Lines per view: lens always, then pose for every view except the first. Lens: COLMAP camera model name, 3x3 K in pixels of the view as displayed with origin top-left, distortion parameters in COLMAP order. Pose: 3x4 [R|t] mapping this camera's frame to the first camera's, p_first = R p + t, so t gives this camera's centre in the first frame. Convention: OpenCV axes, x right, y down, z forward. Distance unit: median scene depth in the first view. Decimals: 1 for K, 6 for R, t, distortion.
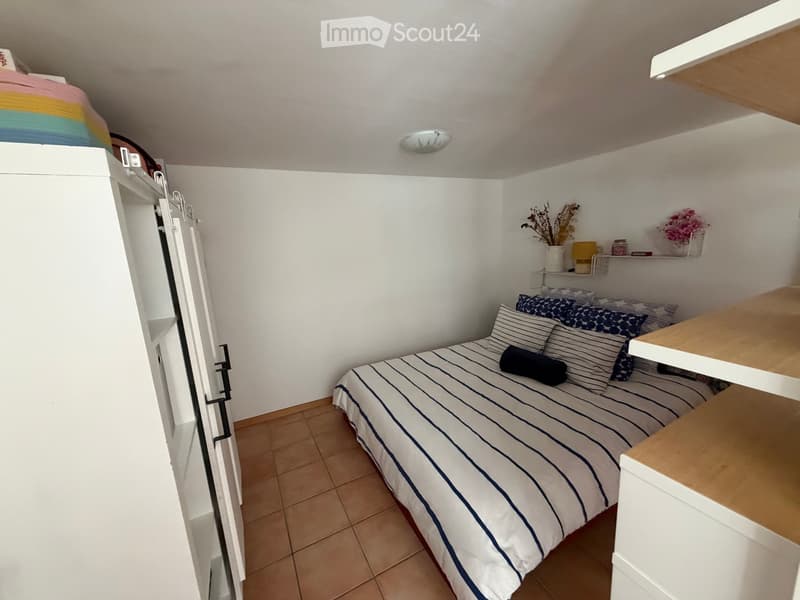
lens RADIAL K [[316.5, 0, 399.4], [0, 316.5, 300.3], [0, 0, 1]] dist [-0.000715, -0.000137]
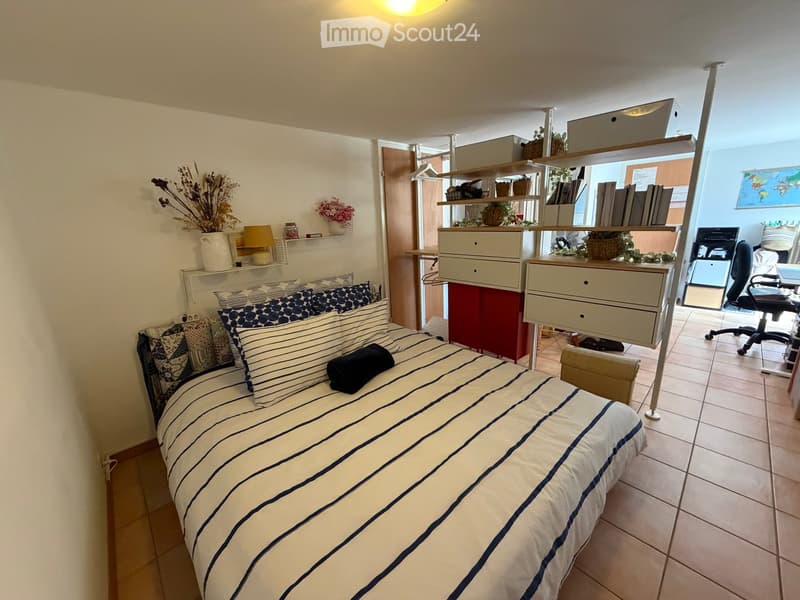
lens RADIAL K [[316.5, 0, 398.5], [0, 316.5, 298.7], [0, 0, 1]] dist [-0.000715, -0.000137]
pose [[-0.267571, -0.172675, 0.947939, -0.343655], [0.233518, 0.942860, 0.237664, -0.126206], [-0.934813, 0.284953, -0.211959, 0.968827]]
